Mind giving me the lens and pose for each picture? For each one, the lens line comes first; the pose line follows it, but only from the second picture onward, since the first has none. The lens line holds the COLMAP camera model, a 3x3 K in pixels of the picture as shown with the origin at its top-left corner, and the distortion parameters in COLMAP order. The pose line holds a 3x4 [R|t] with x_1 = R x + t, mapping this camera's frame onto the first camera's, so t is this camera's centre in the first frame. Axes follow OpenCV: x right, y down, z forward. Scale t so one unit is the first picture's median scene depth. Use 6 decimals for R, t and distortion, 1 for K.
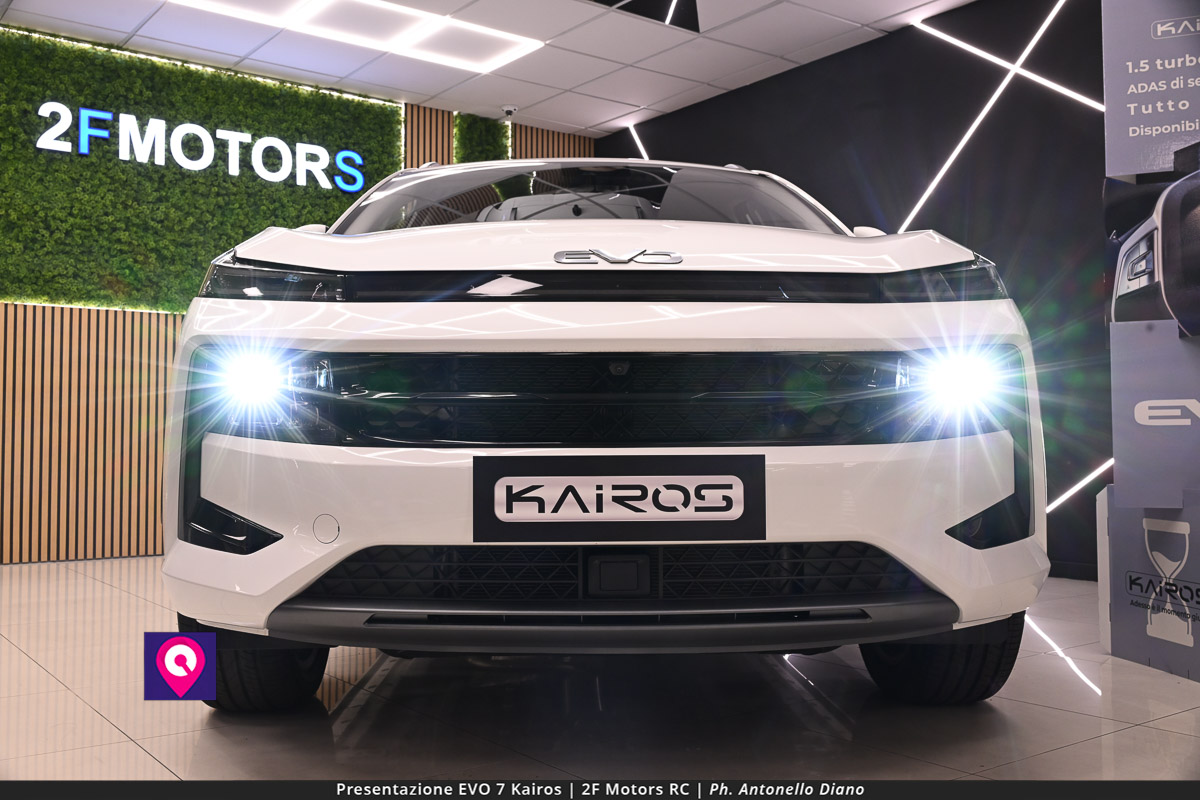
lens RADIAL K [[1134.9, 0, 592.4], [0, 1134.9, 398.1], [0, 0, 1]] dist [0.002107, 0.000424]
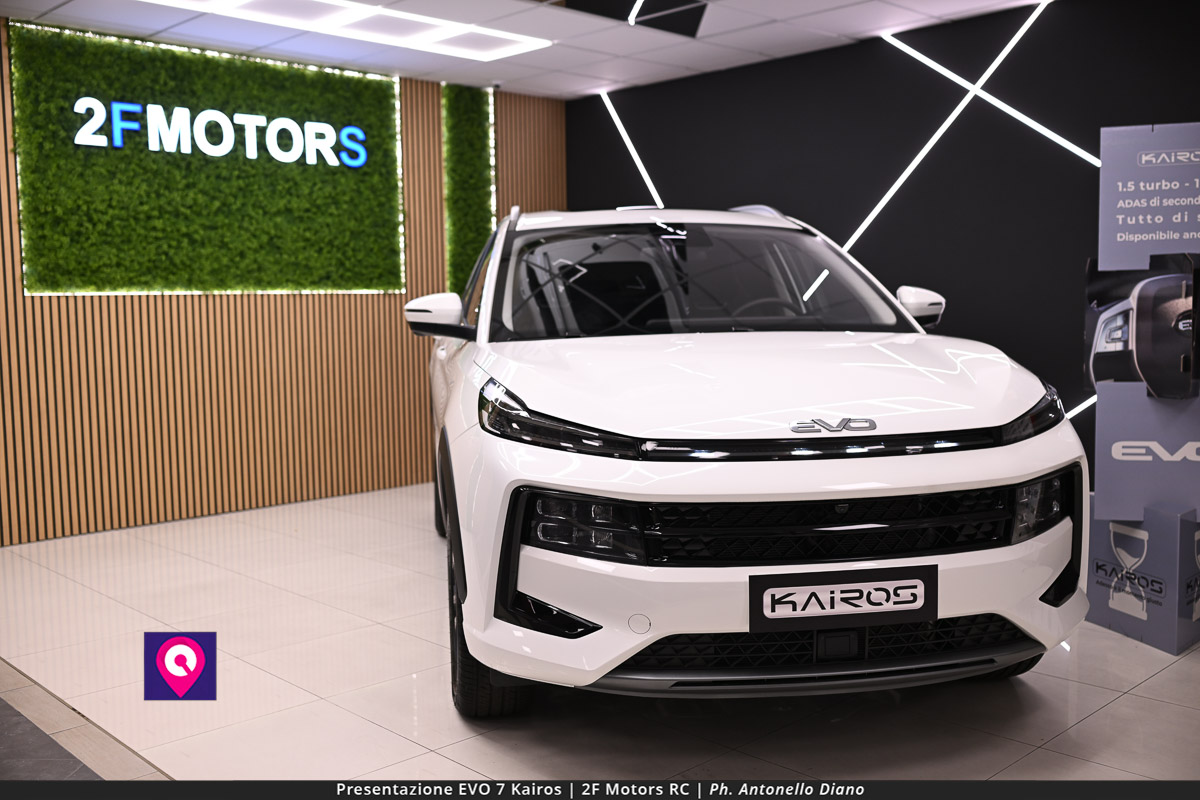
lens RADIAL K [[1135.8, 0, 595.8], [0, 1135.8, 400.4], [0, 0, 1]] dist [-0.002921, 0.012136]
pose [[0.991895, -0.024889, 0.124595, -0.146942], [0.009227, 0.992147, 0.124735, -0.109758], [-0.126721, -0.122574, 0.984336, -0.118264]]
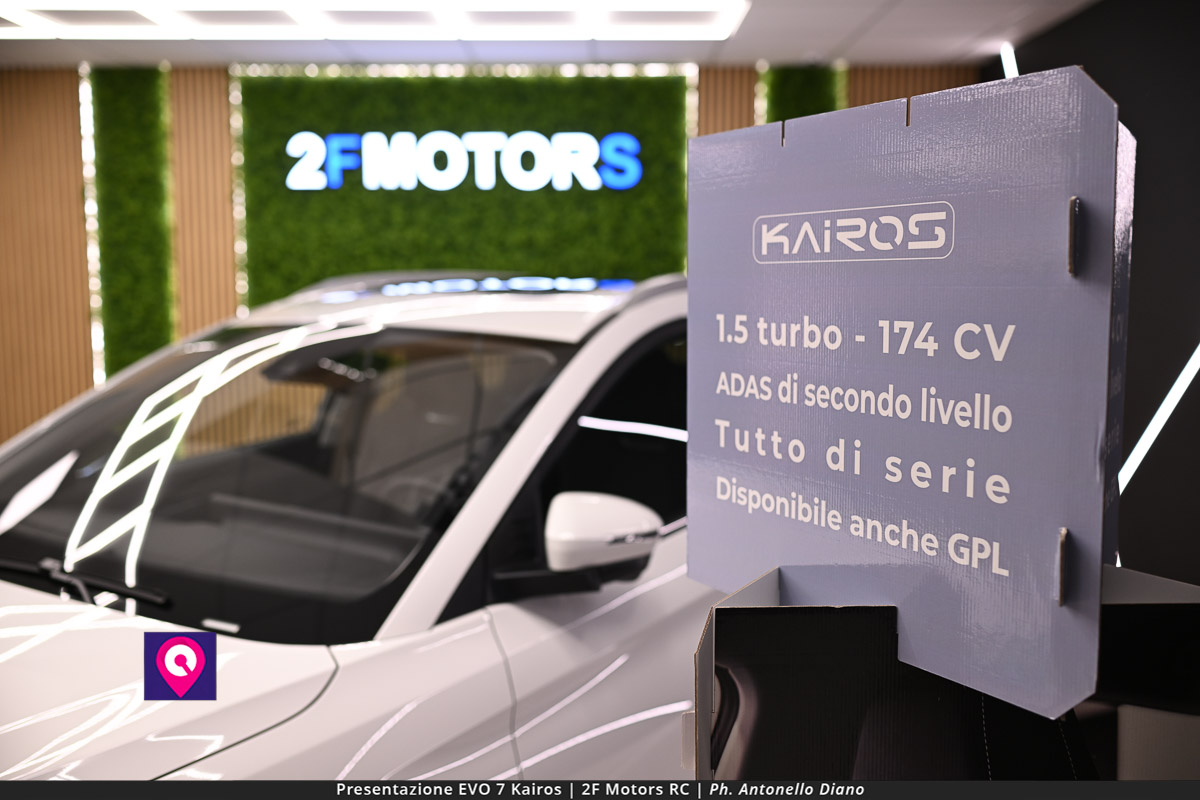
lens RADIAL K [[1135.8, 0, 595.8], [0, 1135.8, 400.4], [0, 0, 1]] dist [-0.002921, 0.012136]
pose [[0.797949, 0.067424, -0.598942, 0.344708], [0.021810, 0.989843, 0.140484, -0.163940], [0.602330, -0.125162, 0.788373, 0.332636]]
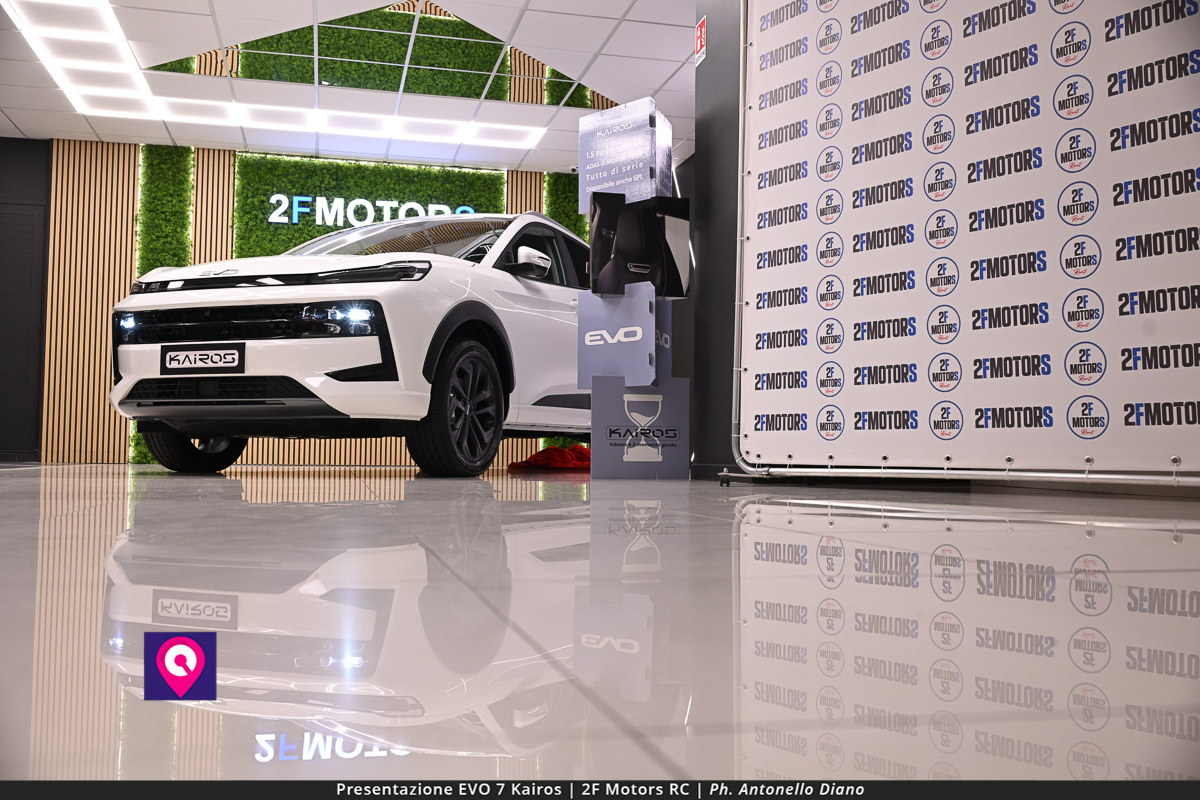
lens RADIAL K [[1135.8, 0, 595.8], [0, 1135.8, 400.4], [0, 0, 1]] dist [-0.002921, 0.012136]
pose [[0.919115, -0.007181, -0.393923, 0.620836], [0.001739, 0.999898, -0.014171, 0.071309], [0.393985, 0.012340, 0.919034, -0.363724]]
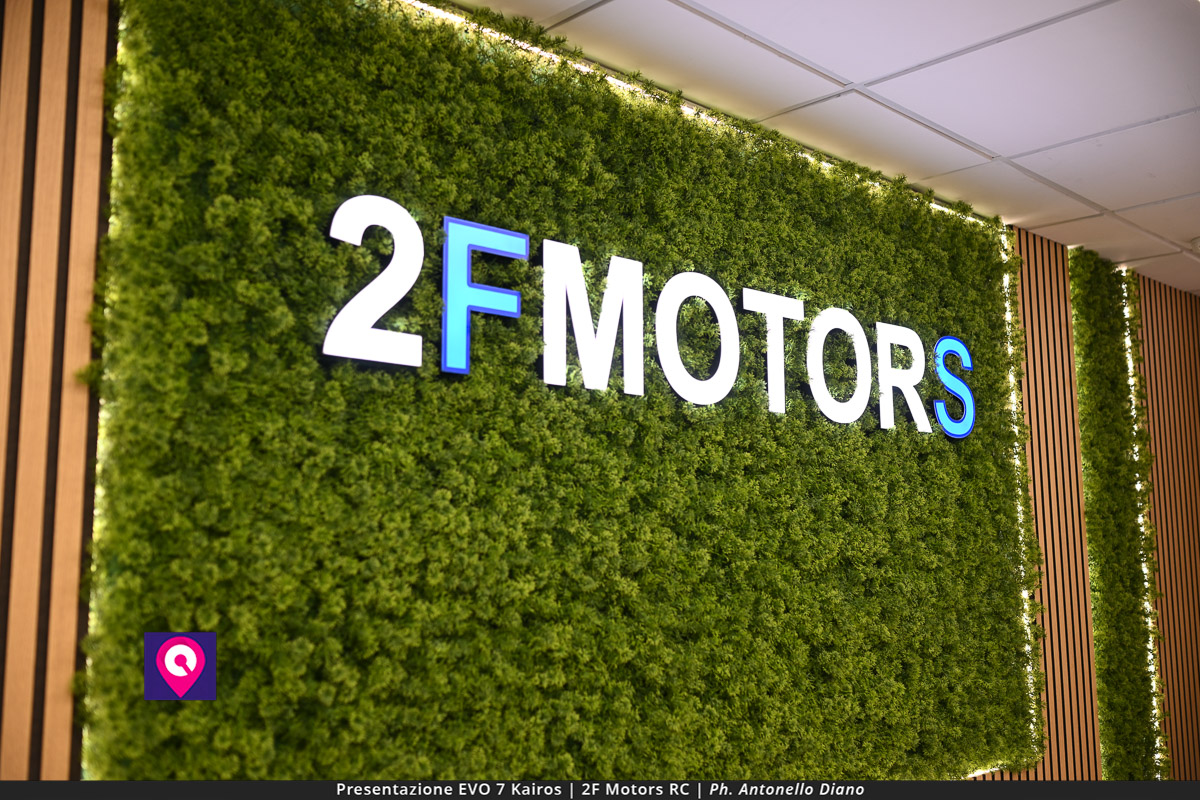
lens RADIAL K [[1127.9, 0, 599.7], [0, 1127.9, 405.5], [0, 0, 1]] dist [-0.001573, -0.002056]
pose [[0.992859, 0.008052, 0.119023, -0.447206], [0.003238, 0.995533, -0.094360, -0.179869], [-0.119251, 0.094071, 0.988398, 0.713799]]
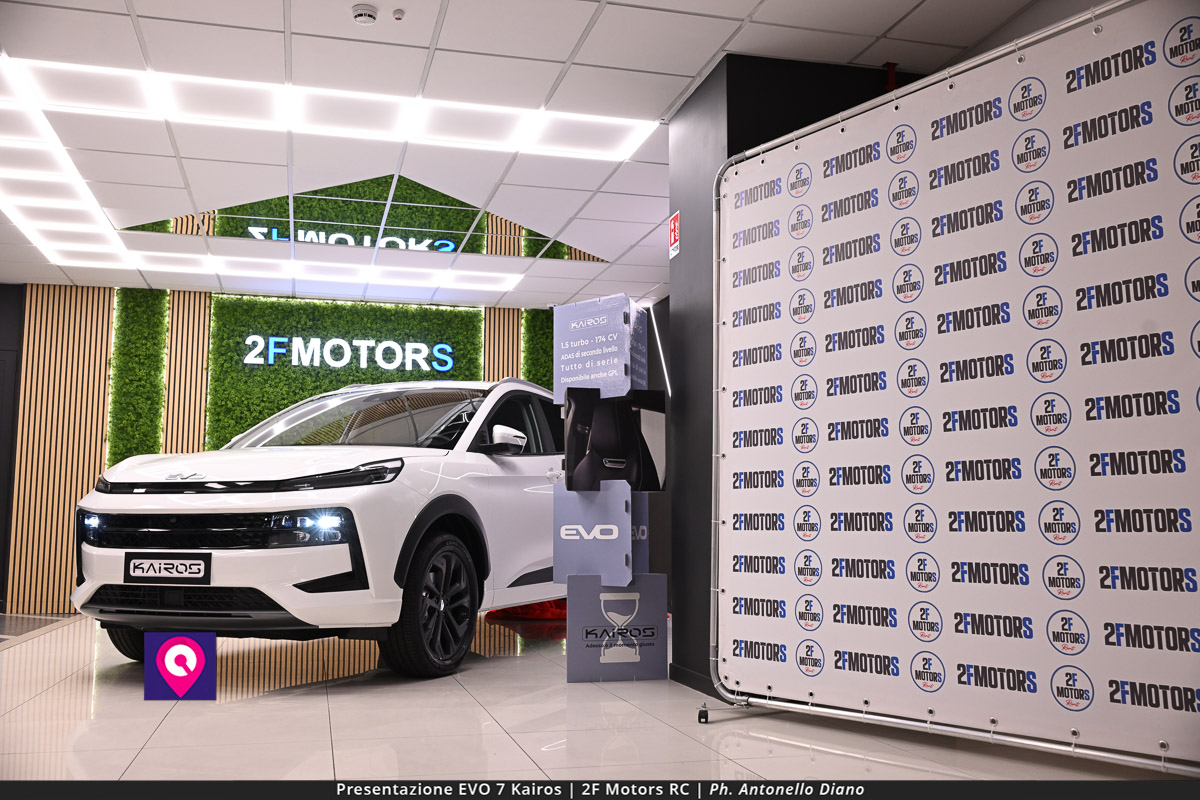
lens RADIAL K [[1135.8, 0, 595.8], [0, 1135.8, 400.4], [0, 0, 1]] dist [-0.002921, 0.012136]
pose [[0.925112, -0.037497, -0.377838, 0.622633], [0.008606, 0.996927, -0.077864, -0.028318], [0.379597, 0.068781, 0.922592, -0.353161]]
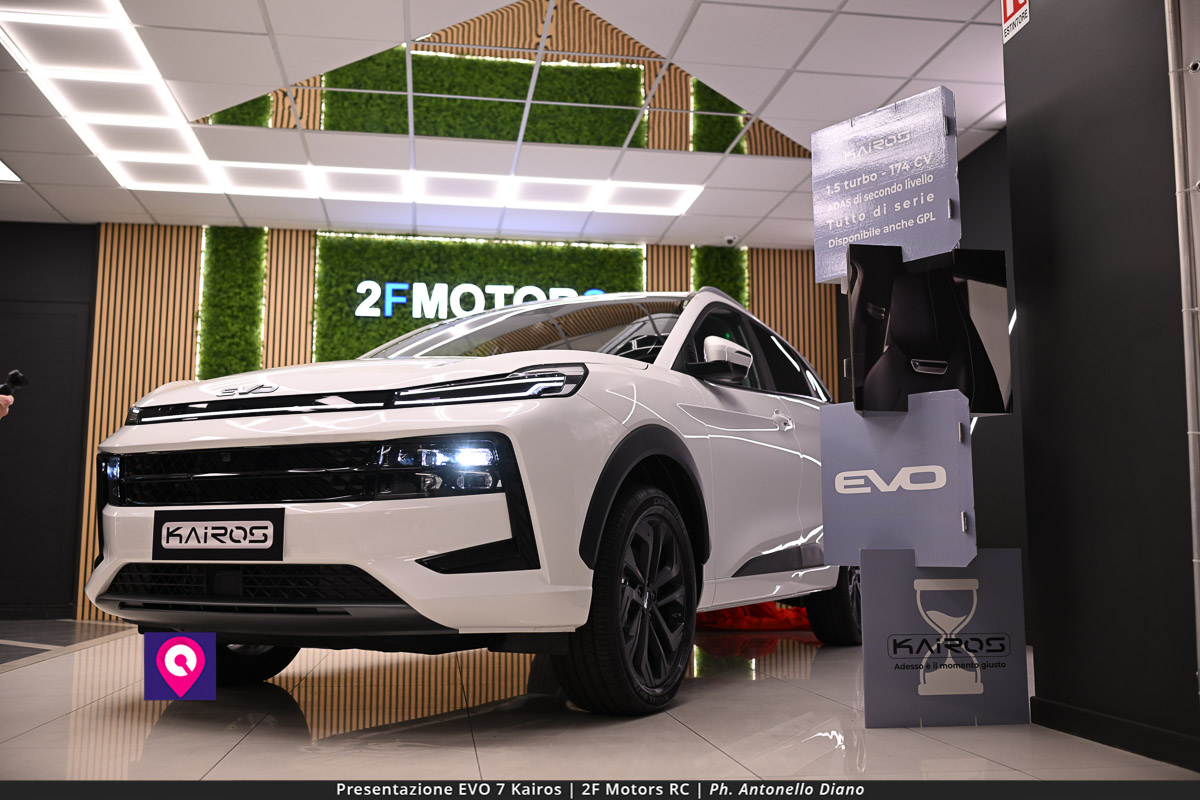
lens RADIAL K [[1135.8, 0, 595.8], [0, 1135.8, 400.4], [0, 0, 1]] dist [-0.002921, 0.012136]
pose [[0.880220, -0.057244, -0.471101, 0.408196], [0.014155, 0.995424, -0.094507, 0.017652], [0.474355, 0.076519, 0.877002, -0.068134]]
